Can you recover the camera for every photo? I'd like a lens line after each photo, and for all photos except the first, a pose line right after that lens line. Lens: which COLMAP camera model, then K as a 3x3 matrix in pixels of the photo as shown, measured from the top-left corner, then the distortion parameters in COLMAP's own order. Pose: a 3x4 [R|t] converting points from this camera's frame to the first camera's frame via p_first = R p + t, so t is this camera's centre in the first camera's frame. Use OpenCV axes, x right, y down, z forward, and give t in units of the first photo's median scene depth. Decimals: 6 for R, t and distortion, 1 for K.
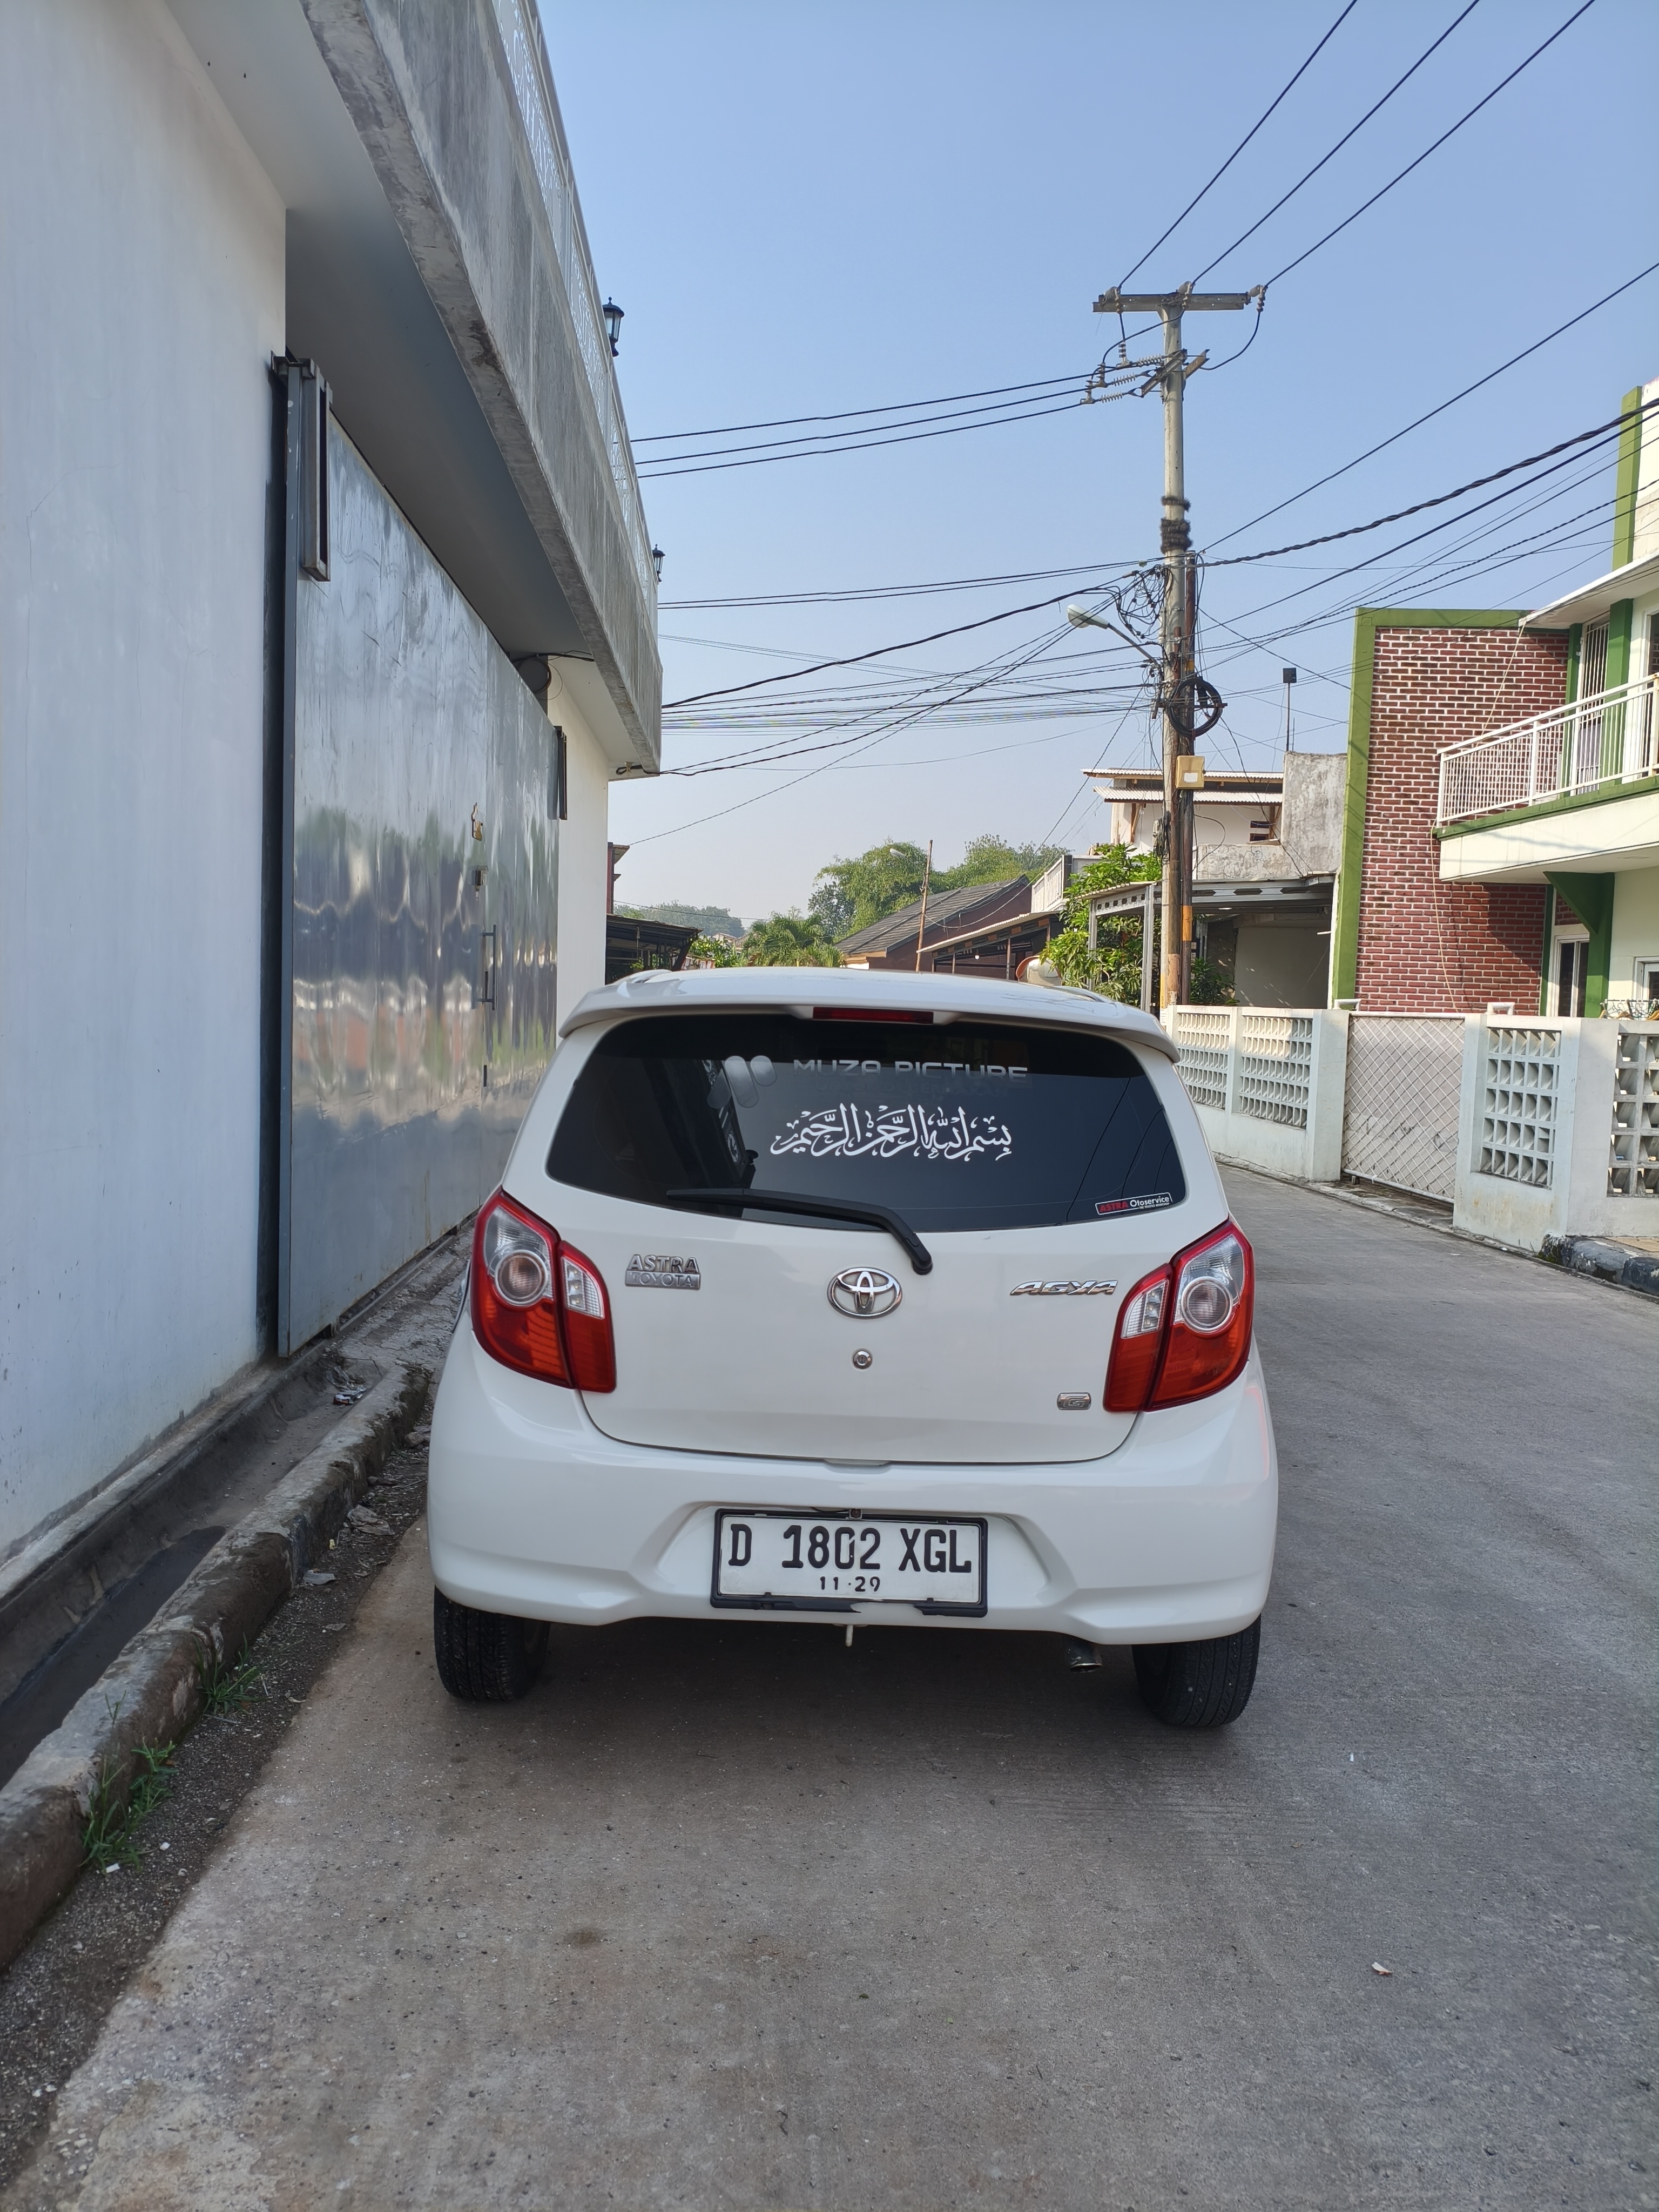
lens RADIAL K [[1704.6, 0, 828.9], [0, 1704.6, 1100.1], [0, 0, 1]] dist [0.024741, -0.047872]
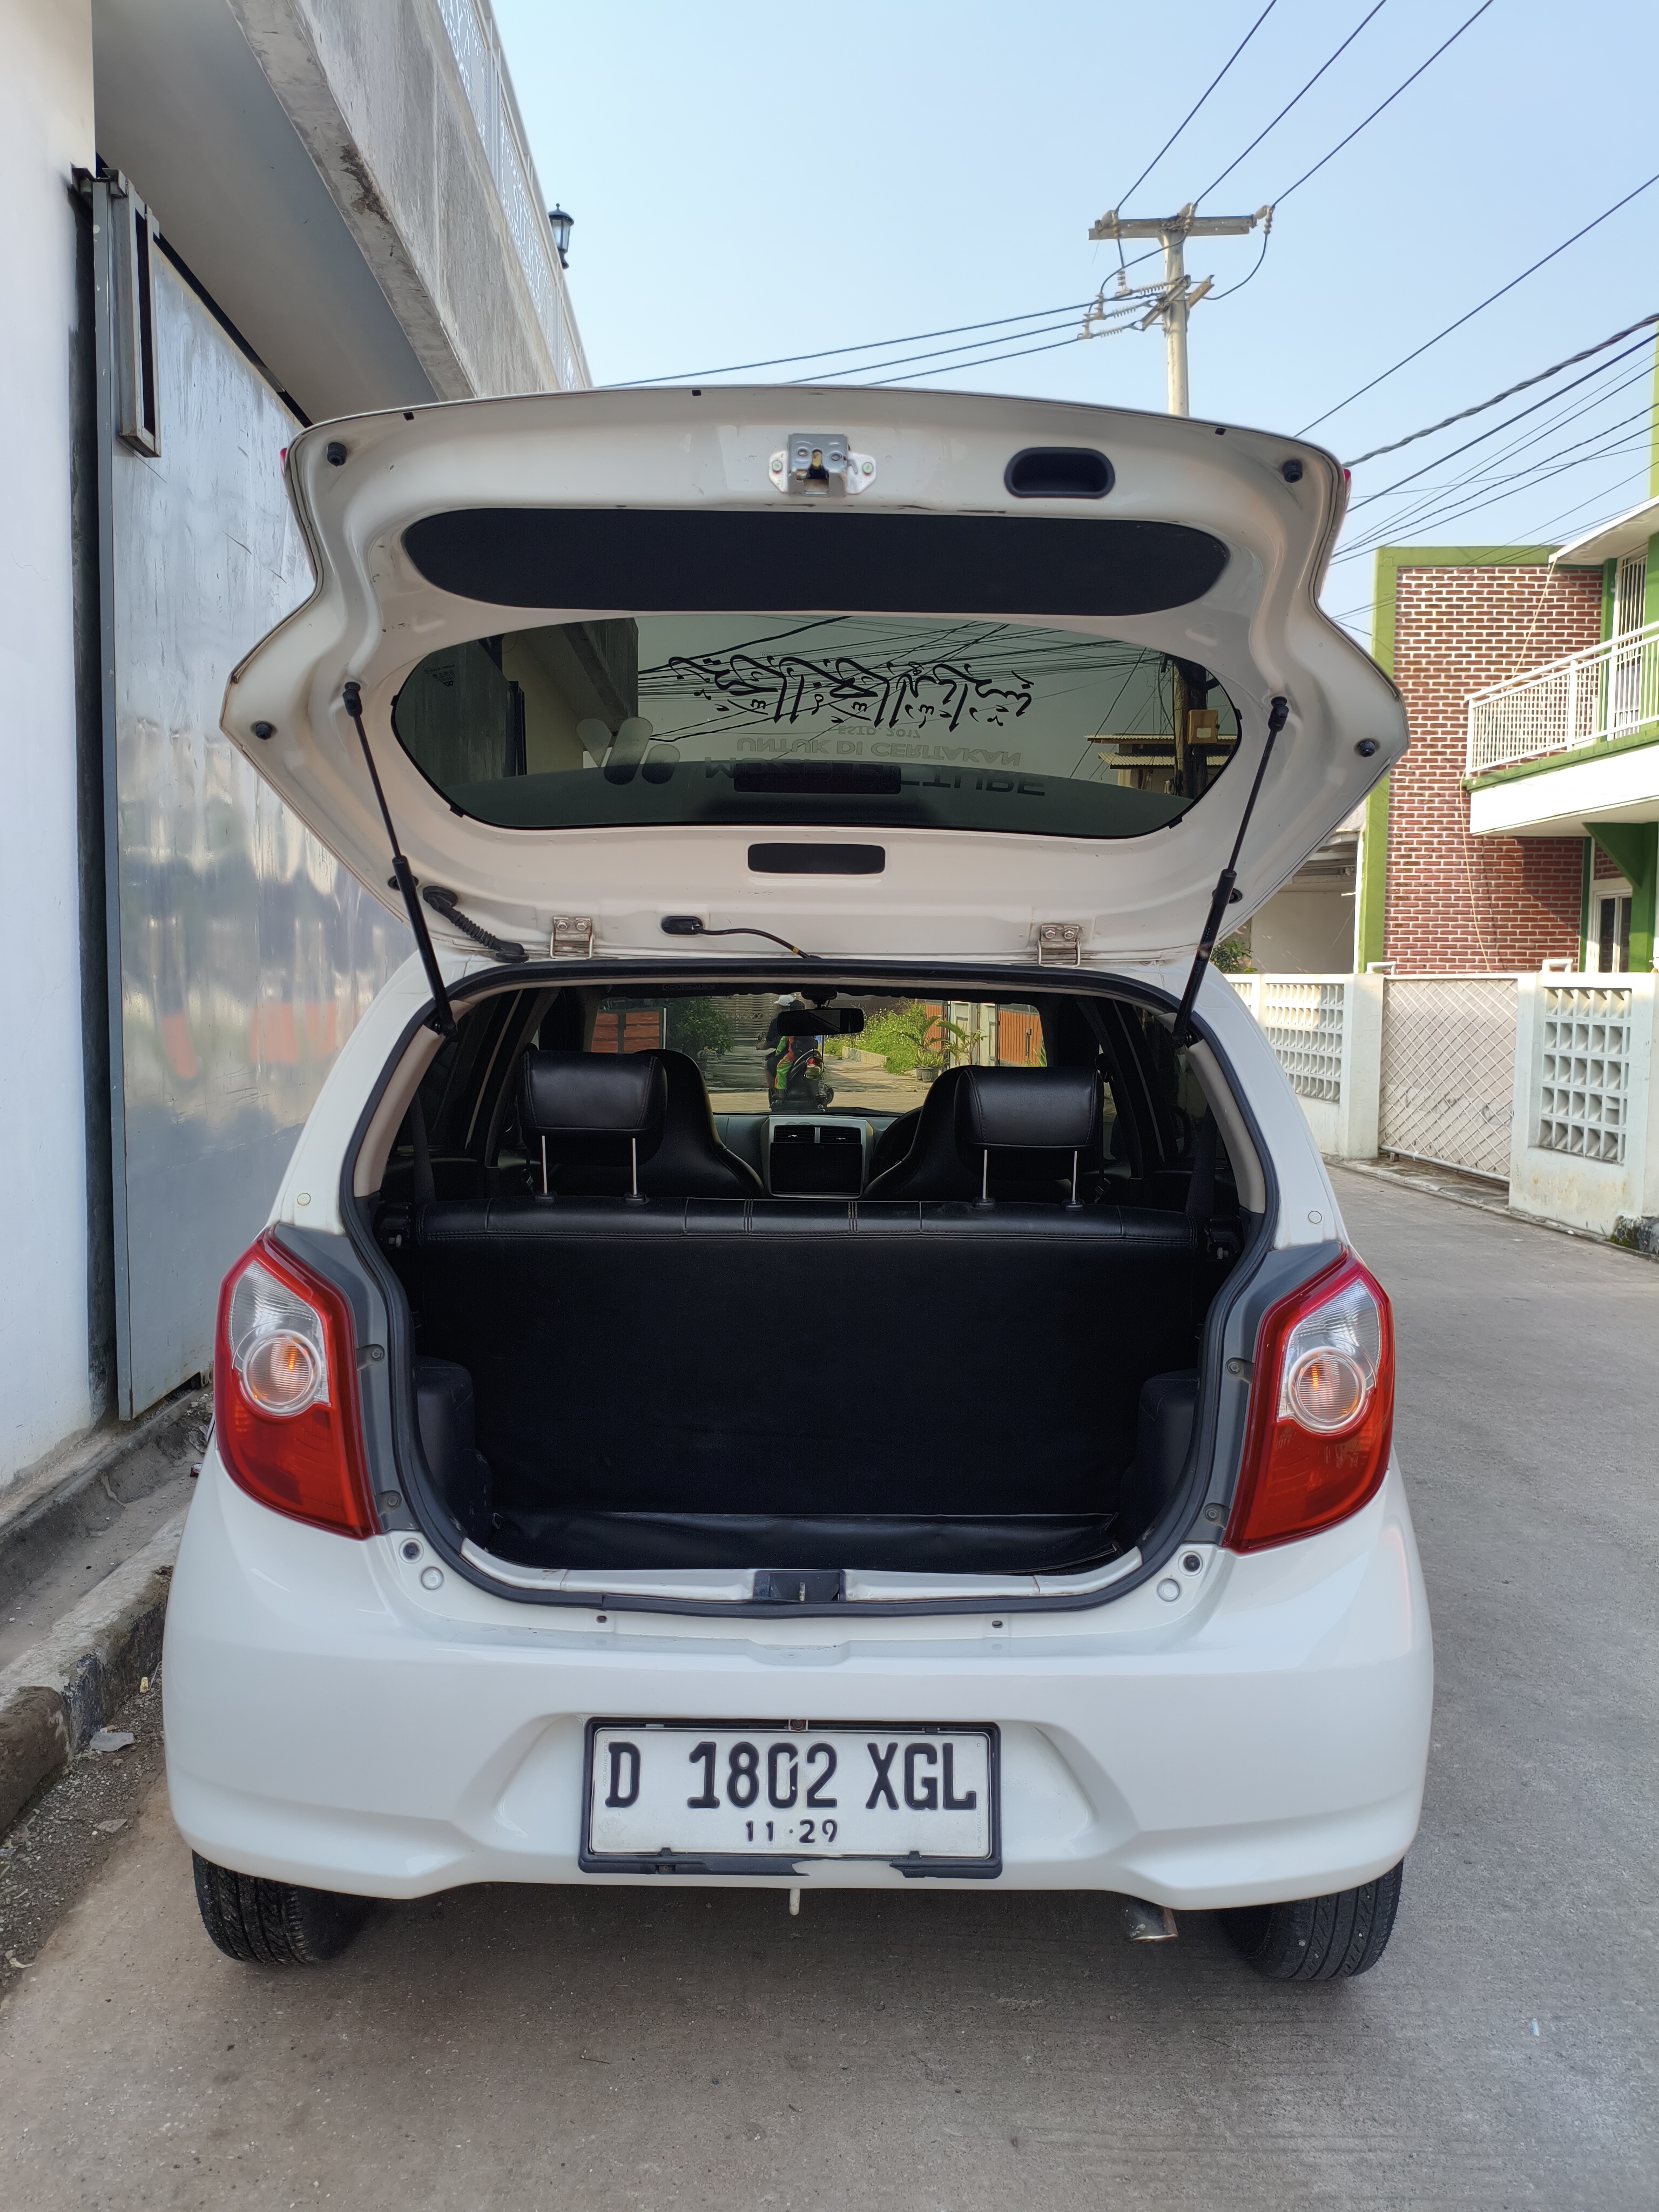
lens RADIAL K [[1704.6, 0, 816.6], [0, 1704.6, 1115.9], [0, 0, 1]] dist [0.024741, -0.047872]
pose [[0.999675, -0.022539, -0.011941, 0.028740], [0.022769, 0.999552, 0.019427, -0.002713], [0.011498, -0.019693, 0.999740, 0.279666]]
